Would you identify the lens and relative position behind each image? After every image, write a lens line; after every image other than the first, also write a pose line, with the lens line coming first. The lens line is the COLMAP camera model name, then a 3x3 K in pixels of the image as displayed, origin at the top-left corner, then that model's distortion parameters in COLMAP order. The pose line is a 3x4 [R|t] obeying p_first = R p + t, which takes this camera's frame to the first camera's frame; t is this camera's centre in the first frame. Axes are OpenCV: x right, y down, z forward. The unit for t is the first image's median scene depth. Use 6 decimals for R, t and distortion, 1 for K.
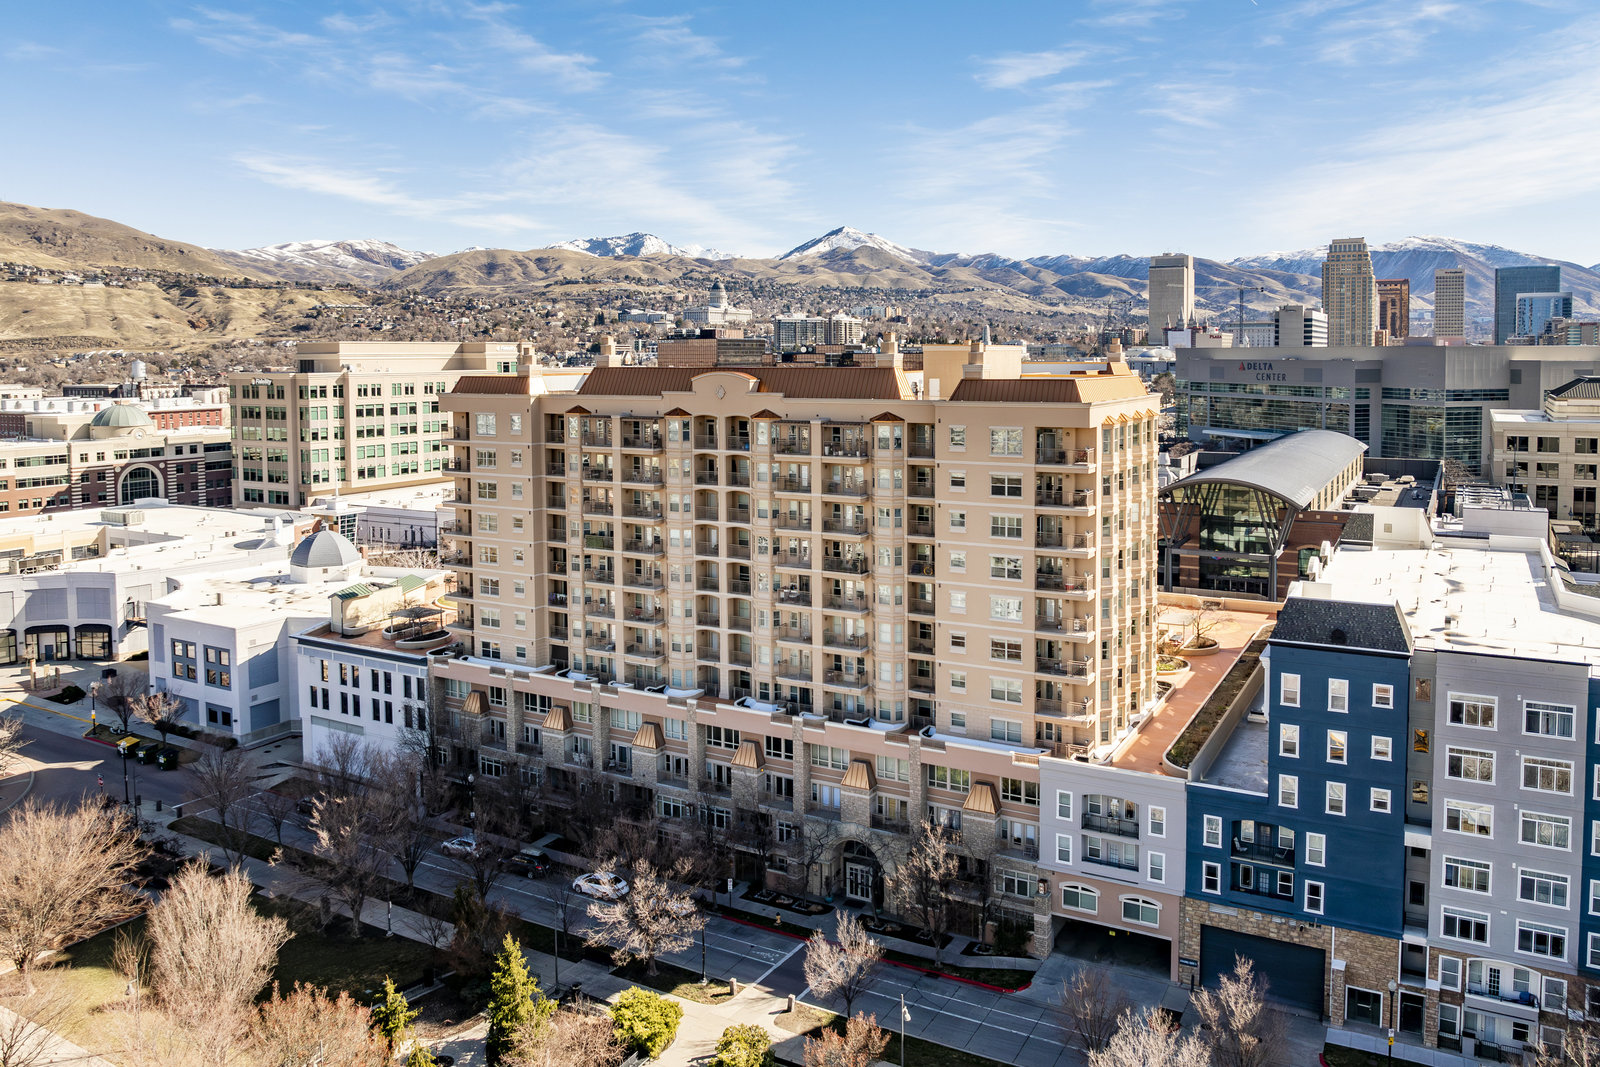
lens RADIAL K [[1162.4, 0, 852.7], [0, 1162.4, 448.2], [0, 0, 1]] dist [-0.028219, -0.005607]
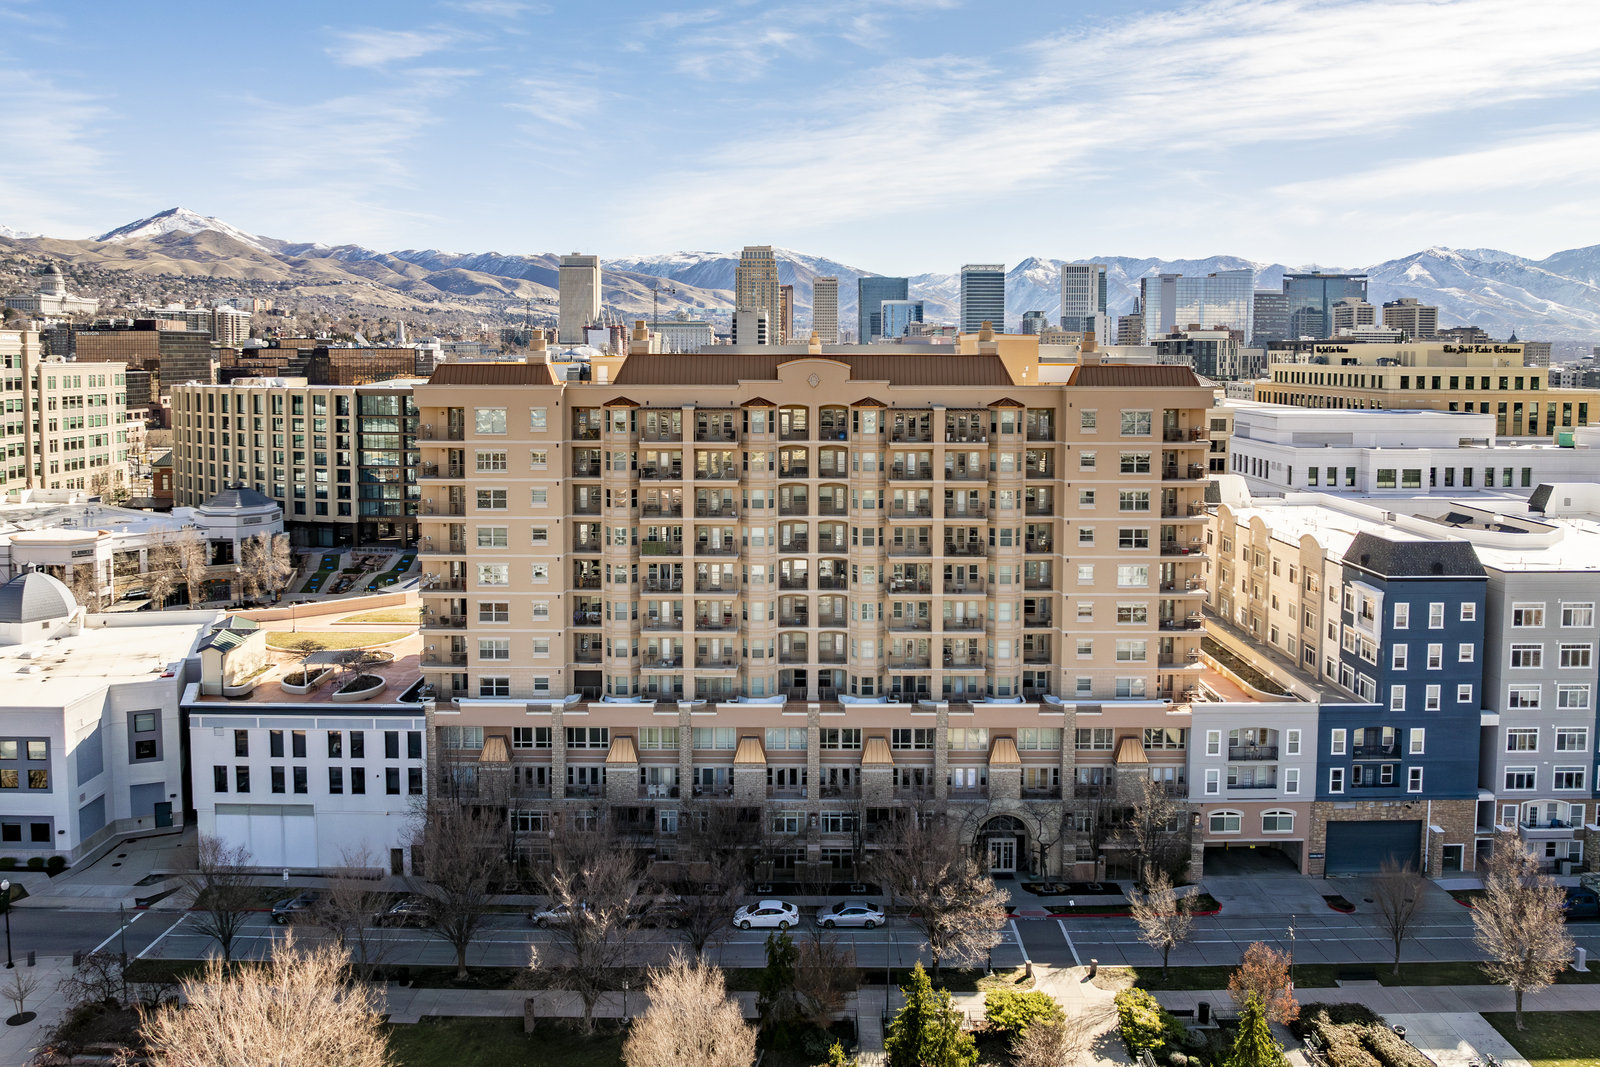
lens RADIAL K [[1183.5, 0, 791.1], [0, 1183.5, 446.4], [0, 0, 1]] dist [-0.029947, -0.005727]
pose [[0.880725, -0.030879, 0.472621, -0.580350], [0.031113, 0.999489, 0.007322, -0.001910], [-0.472605, 0.008256, 0.881236, 0.145617]]
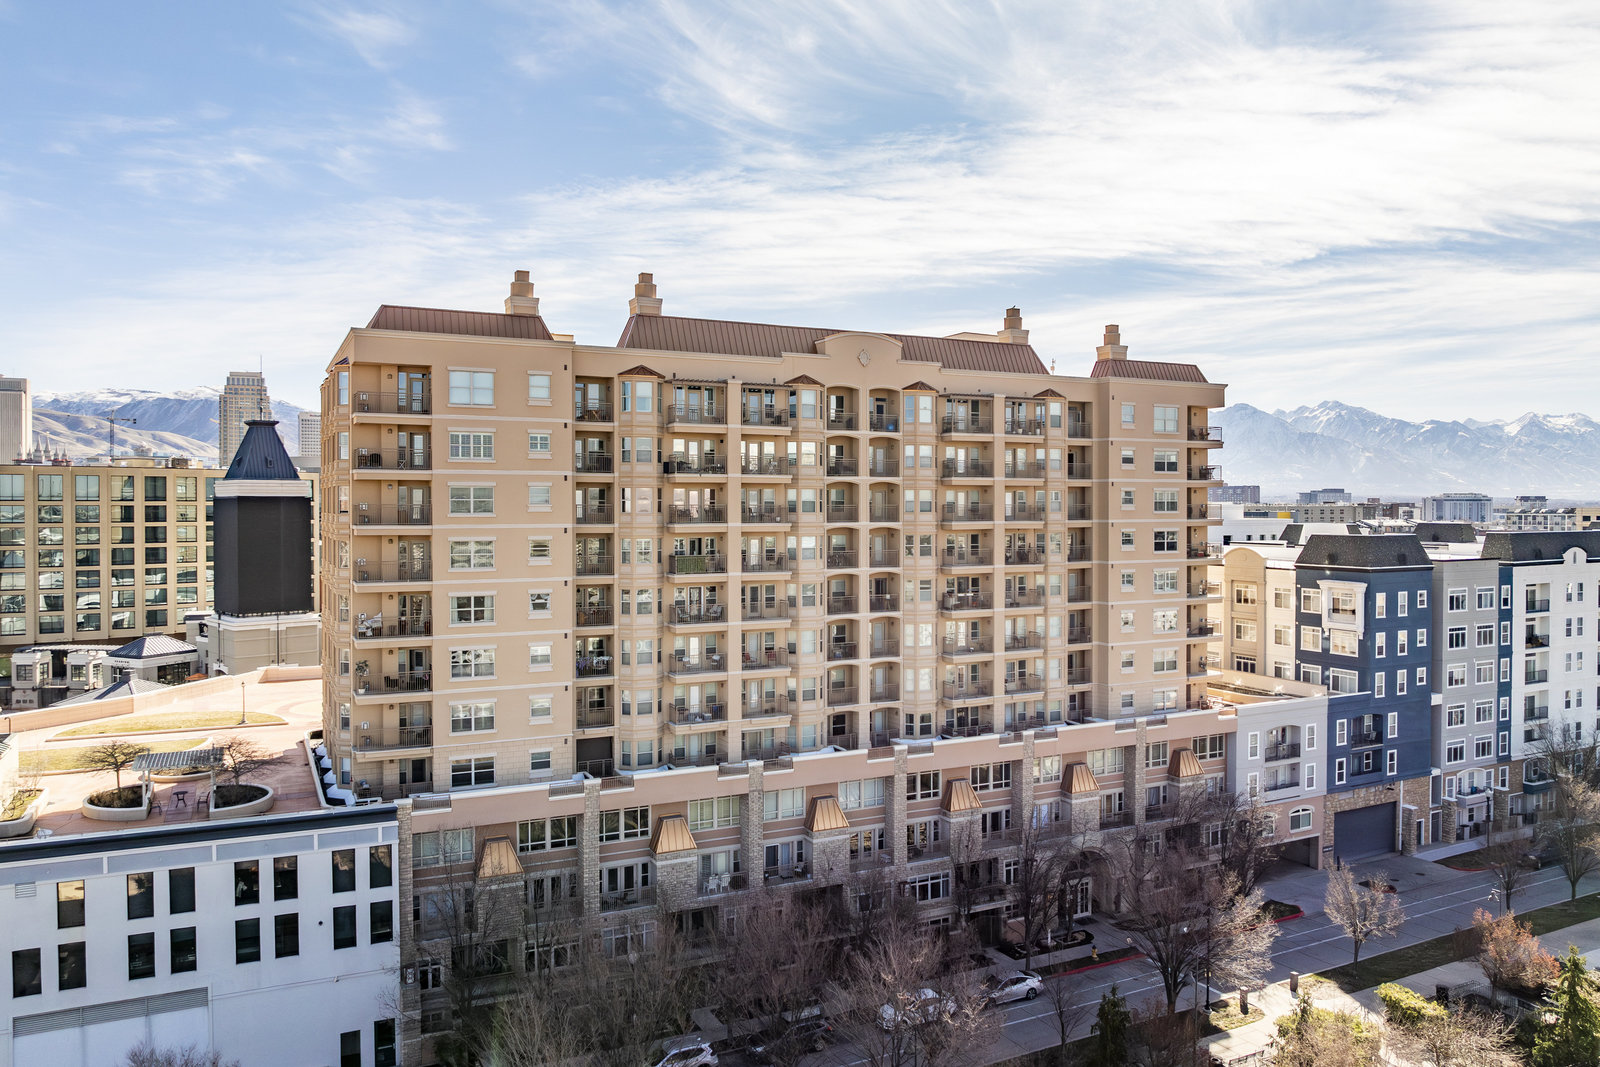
lens RADIAL K [[1170.4, 0, 853.8], [0, 1170.4, 535.5], [0, 0, 1]] dist [-0.040847, 0.002344]
pose [[0.560836, -0.017494, 0.827742, -0.766807], [0.065792, 0.997557, -0.023495, 0.089313], [-0.825308, 0.067636, 0.560617, 0.551563]]
